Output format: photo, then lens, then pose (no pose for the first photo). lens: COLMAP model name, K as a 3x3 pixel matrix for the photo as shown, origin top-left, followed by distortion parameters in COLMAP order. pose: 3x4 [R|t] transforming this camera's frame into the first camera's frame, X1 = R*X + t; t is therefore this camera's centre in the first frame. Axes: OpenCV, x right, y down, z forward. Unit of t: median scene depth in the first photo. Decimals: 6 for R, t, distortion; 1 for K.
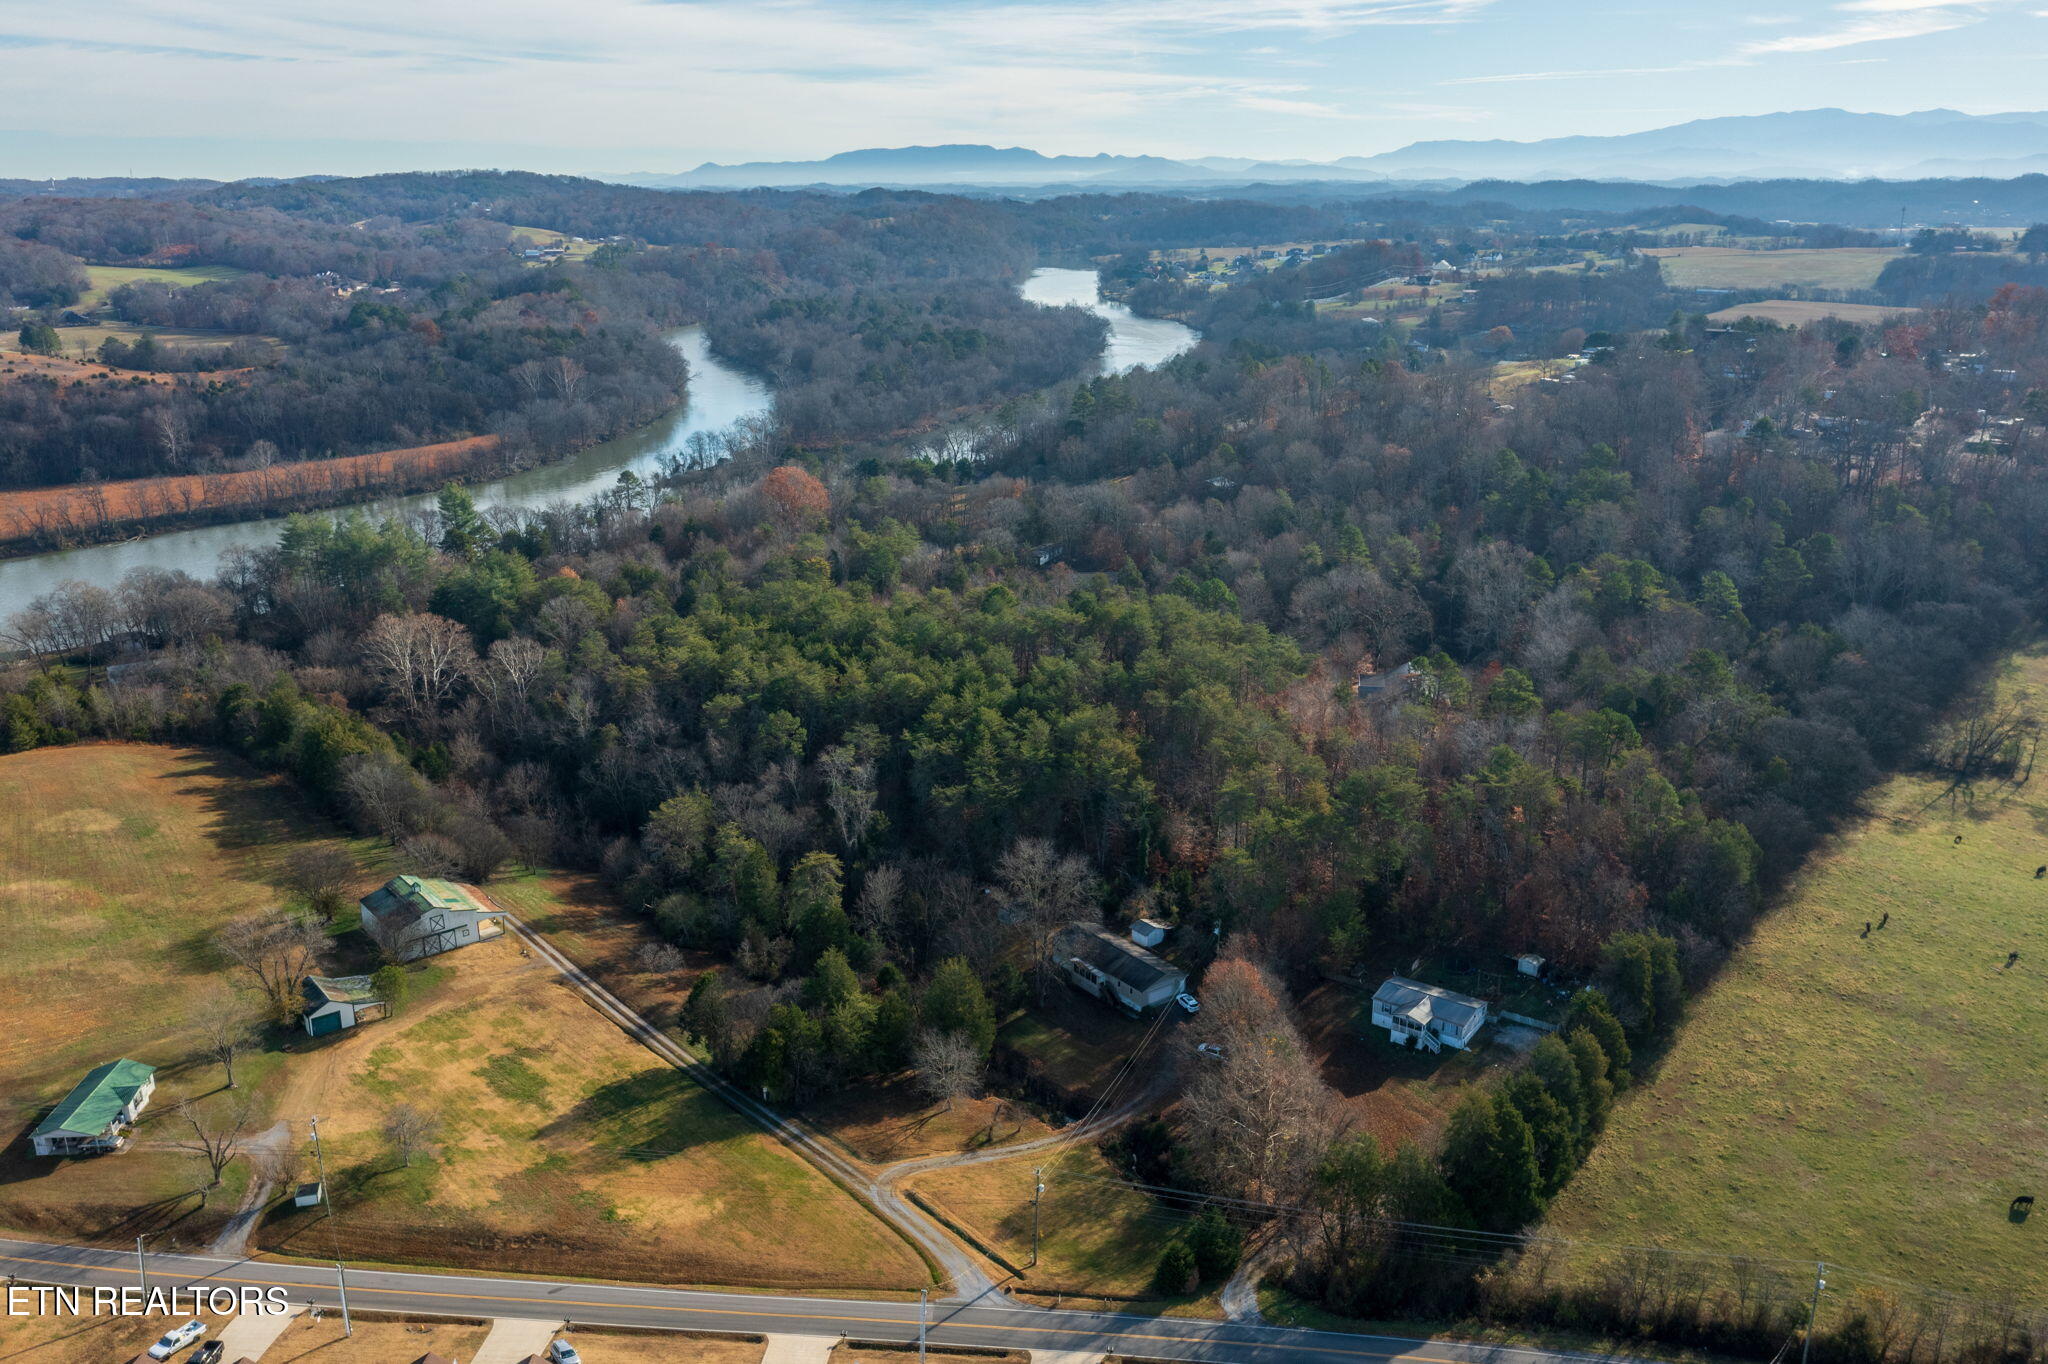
lens RADIAL K [[1654.1, 0, 1026.4], [0, 1654.1, 699.5], [0, 0, 1]] dist [0.000696, 0.011966]
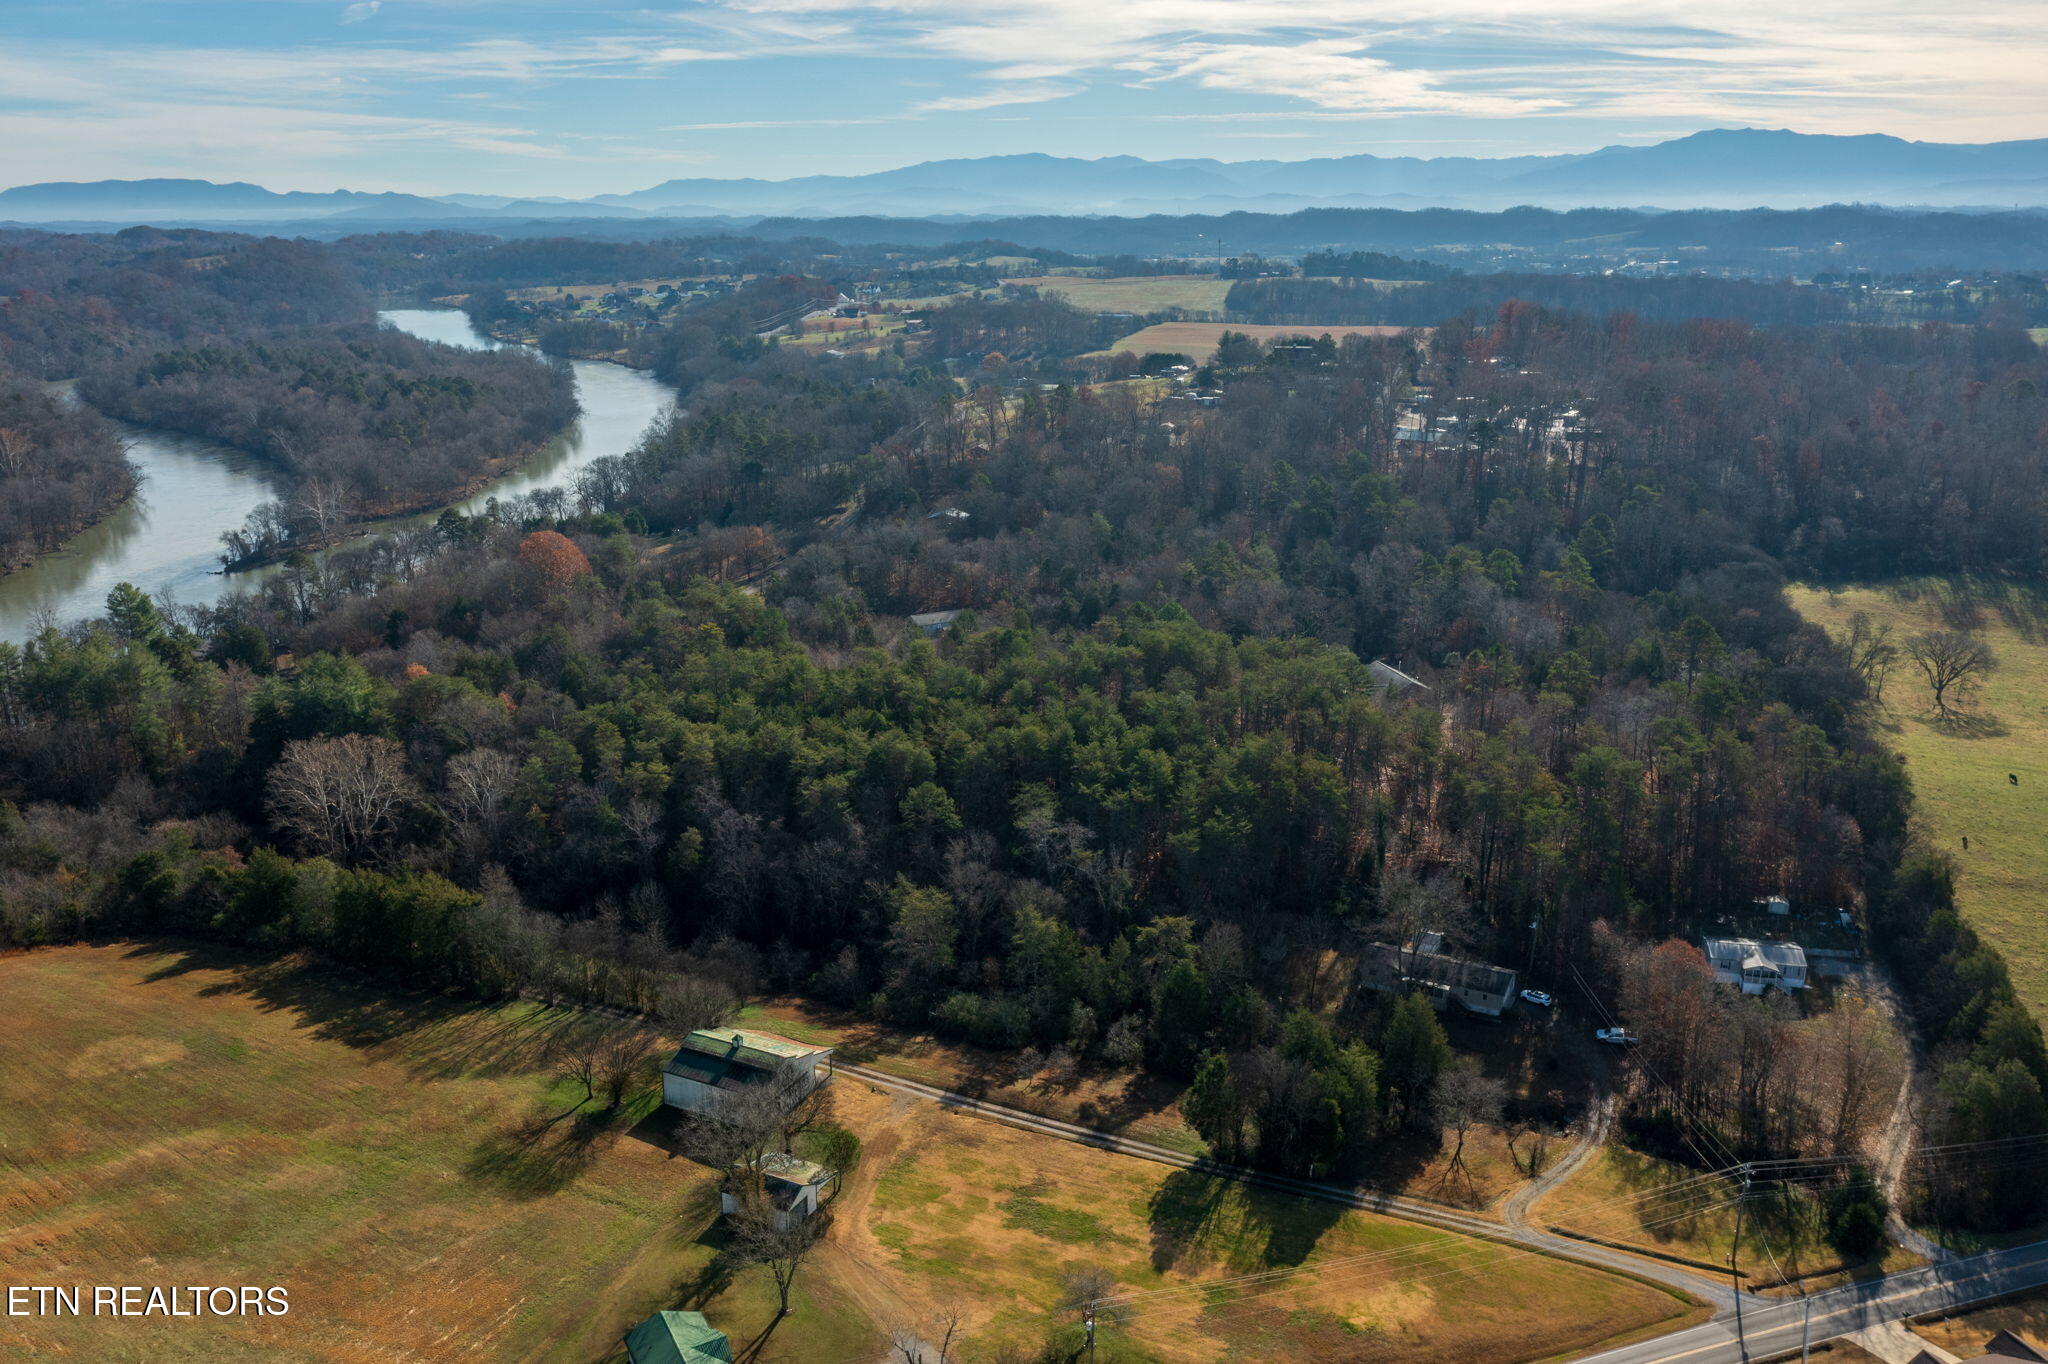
lens RADIAL K [[1654.1, 0, 1015.7], [0, 1654.1, 680.8], [0, 0, 1]] dist [0.000696, 0.011966]
pose [[0.910240, -0.114641, 0.397895, -0.557842], [0.127047, 0.991885, -0.004859, -0.046461], [-0.394109, 0.054974, 0.917418, 0.160164]]
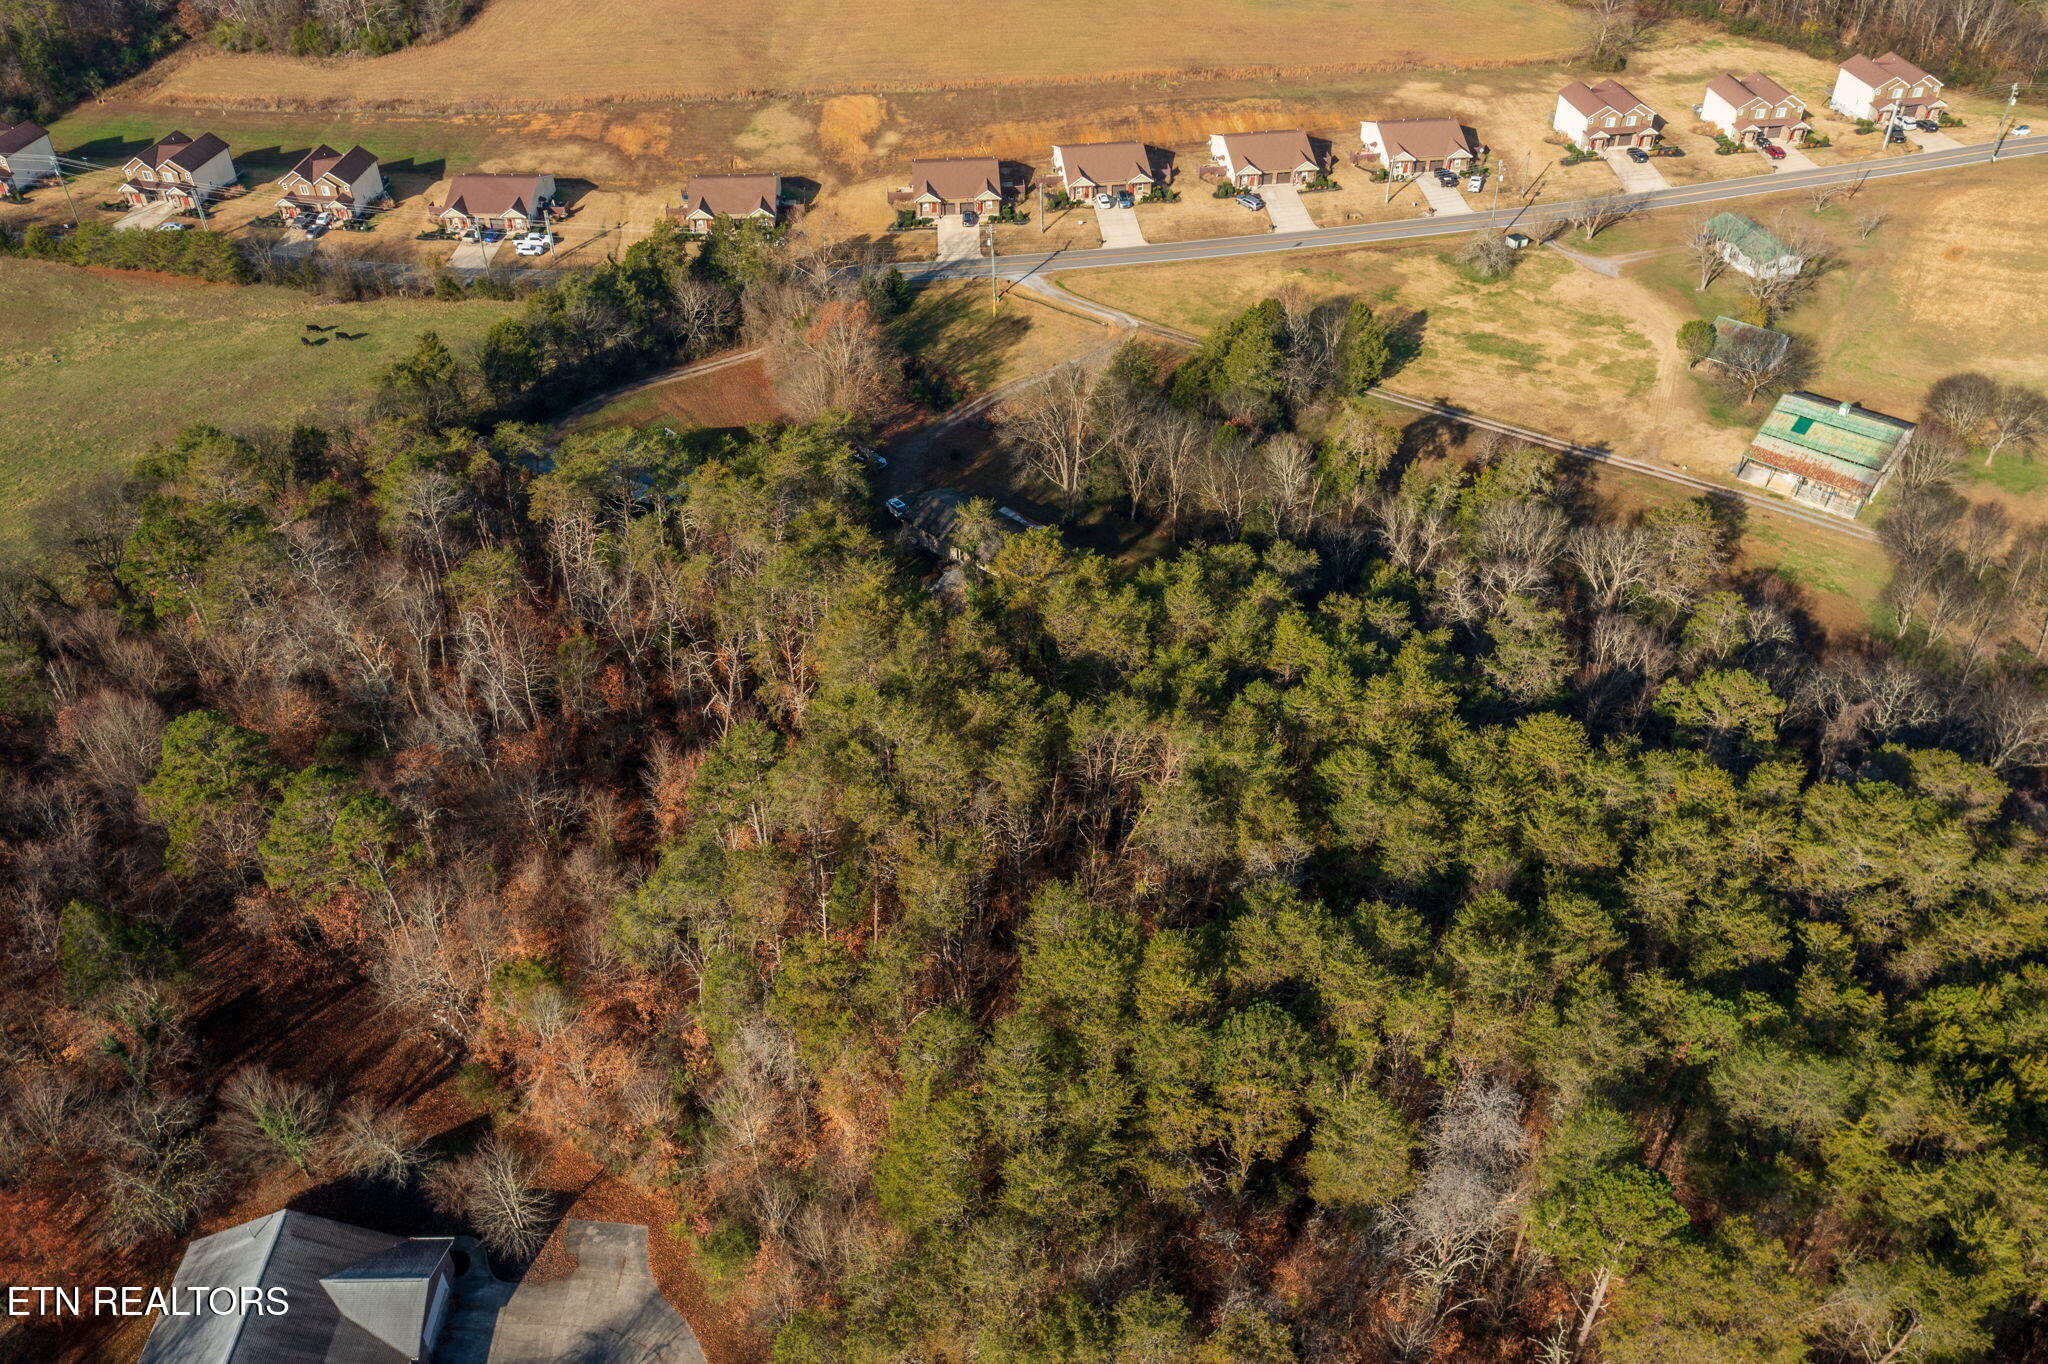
lens RADIAL K [[1654.1, 0, 1014.9], [0, 1654.1, 682.6], [0, 0, 1]] dist [0.000696, 0.011966]
pose [[-0.984553, 0.119621, -0.127850, 0.151838], [-0.039577, 0.559261, 0.828046, -0.469416], [0.170553, 0.820316, -0.545888, 1.493057]]
